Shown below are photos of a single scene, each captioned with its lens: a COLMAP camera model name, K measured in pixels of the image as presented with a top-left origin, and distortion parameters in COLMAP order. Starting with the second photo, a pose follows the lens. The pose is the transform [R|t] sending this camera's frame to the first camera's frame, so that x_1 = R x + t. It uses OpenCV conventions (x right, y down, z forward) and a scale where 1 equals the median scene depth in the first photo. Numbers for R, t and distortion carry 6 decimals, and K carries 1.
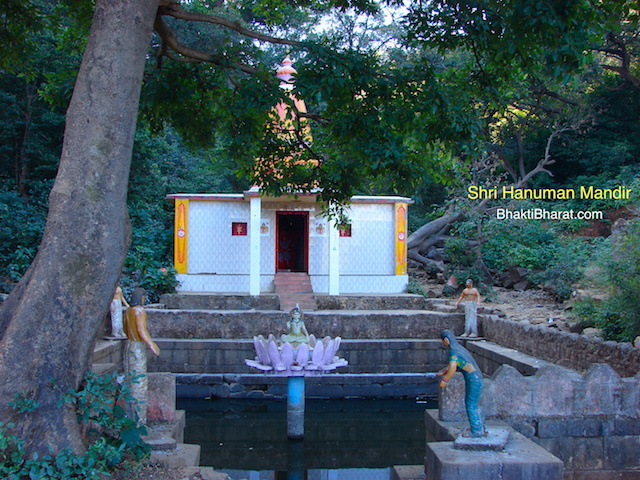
lens RADIAL K [[705.8, 0, 320.0], [0, 705.8, 240.0], [0, 0, 1]] dist [-0.168476, 0.067426]
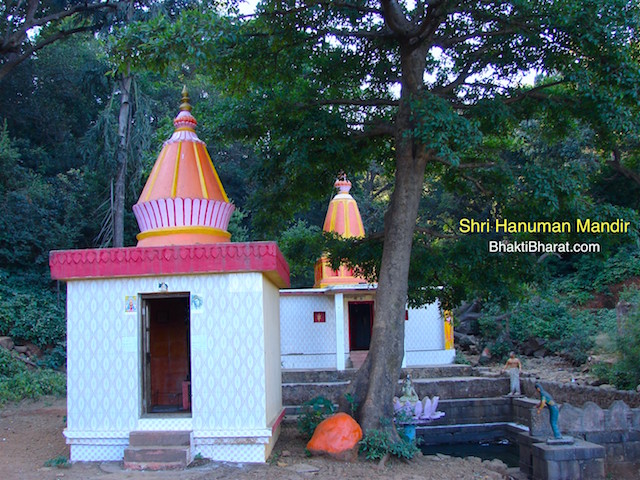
lens RADIAL K [[705.8, 0, 320.0], [0, 705.8, 240.0], [0, 0, 1]] dist [-0.168476, 0.067426]
pose [[0.999503, -0.031208, 0.004447, -0.142434], [0.031498, 0.994308, -0.101781, -0.030310], [-0.001245, 0.101871, 0.994797, -0.315002]]
